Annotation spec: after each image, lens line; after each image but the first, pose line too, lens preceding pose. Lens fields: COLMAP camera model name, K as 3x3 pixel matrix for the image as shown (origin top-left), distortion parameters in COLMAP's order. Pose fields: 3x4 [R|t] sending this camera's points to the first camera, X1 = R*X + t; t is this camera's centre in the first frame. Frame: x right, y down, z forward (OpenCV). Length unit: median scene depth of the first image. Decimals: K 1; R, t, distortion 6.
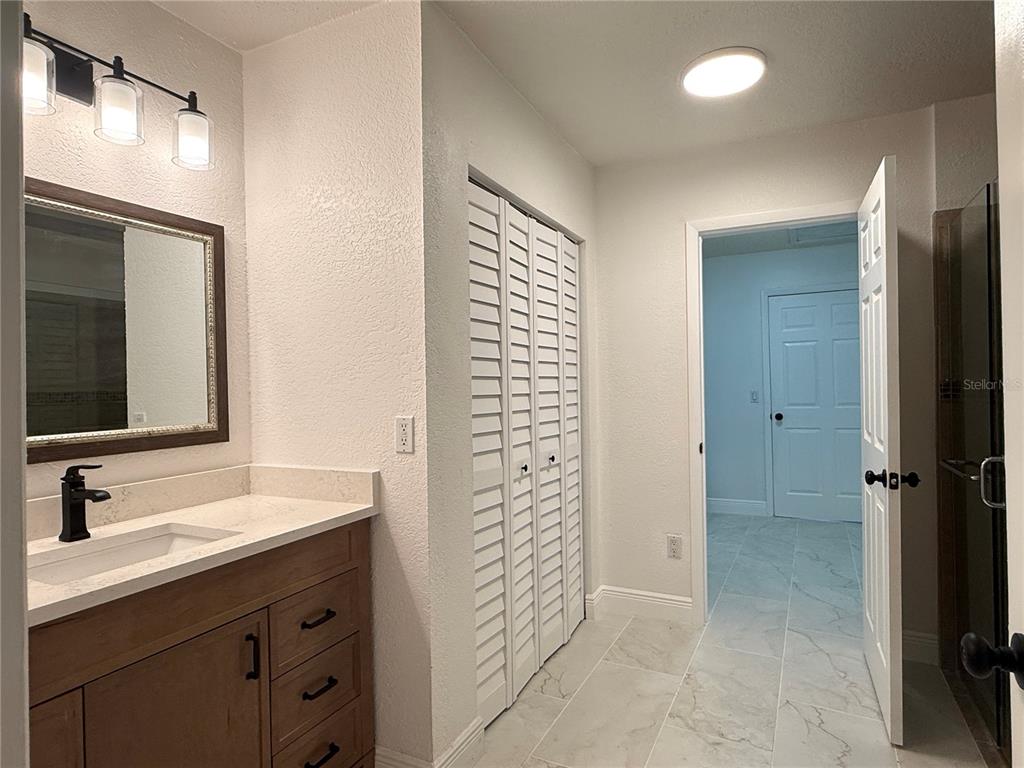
lens RADIAL K [[559.5, 0, 510.8], [0, 559.5, 382.2], [0, 0, 1]] dist [0.004586, 0.000337]
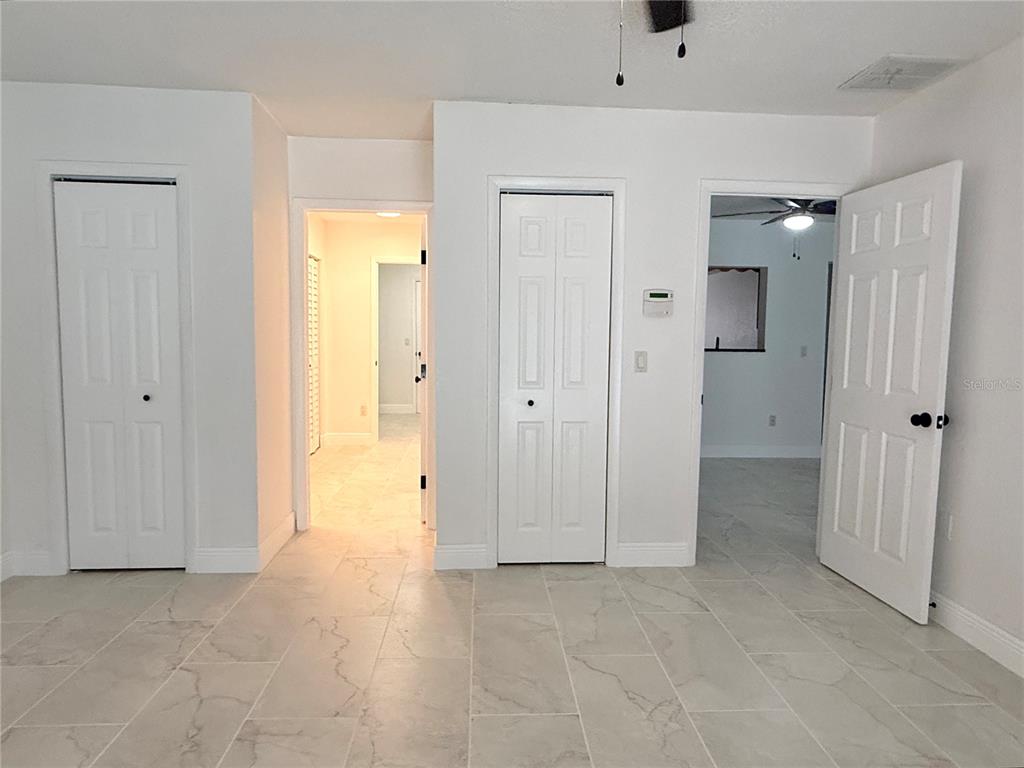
lens RADIAL K [[644.8, 0, 504.7], [0, 644.8, 383.3], [0, 0, 1]] dist [0.008546, 0.002212]
pose [[0.863723, -0.012339, 0.503816, -0.466515], [-0.030482, 0.996591, 0.076665, -0.010834], [-0.503044, -0.081574, 0.860402, -1.336365]]
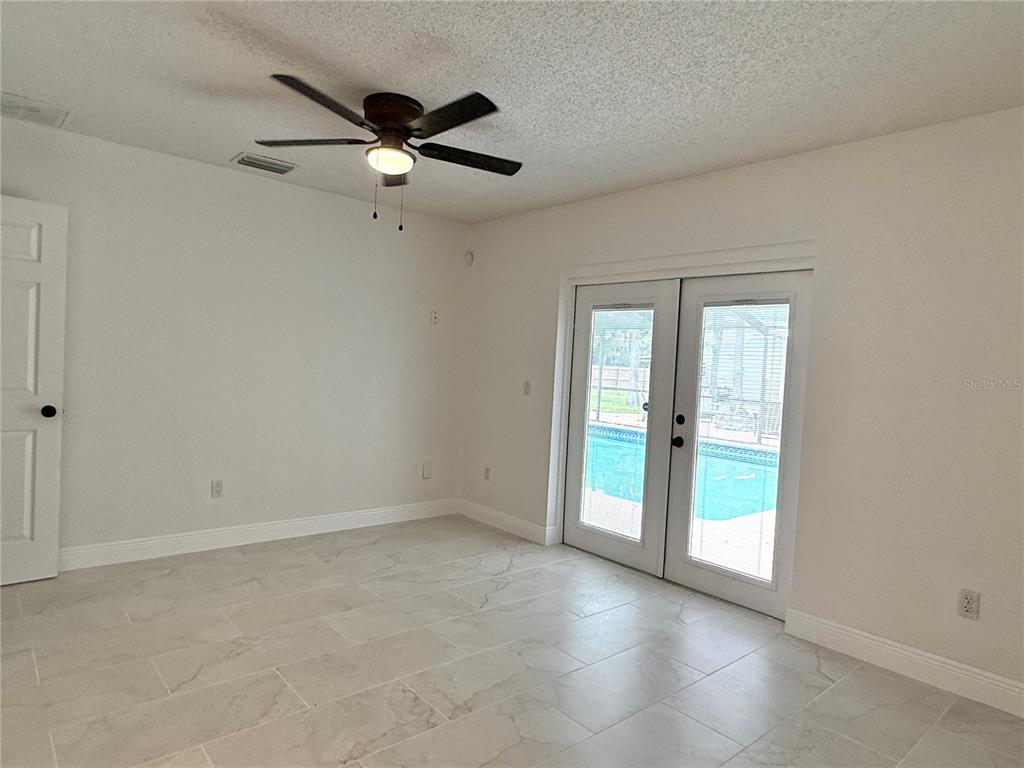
lens RADIAL K [[644.8, 0, 511.0], [0, 644.8, 383.1], [0, 0, 1]] dist [0.008546, 0.002212]
pose [[-0.929847, -0.040869, 0.365669, -1.657147], [-0.031638, 0.999012, 0.031203, -0.056493], [-0.366583, 0.017445, -0.930222, 7.037214]]
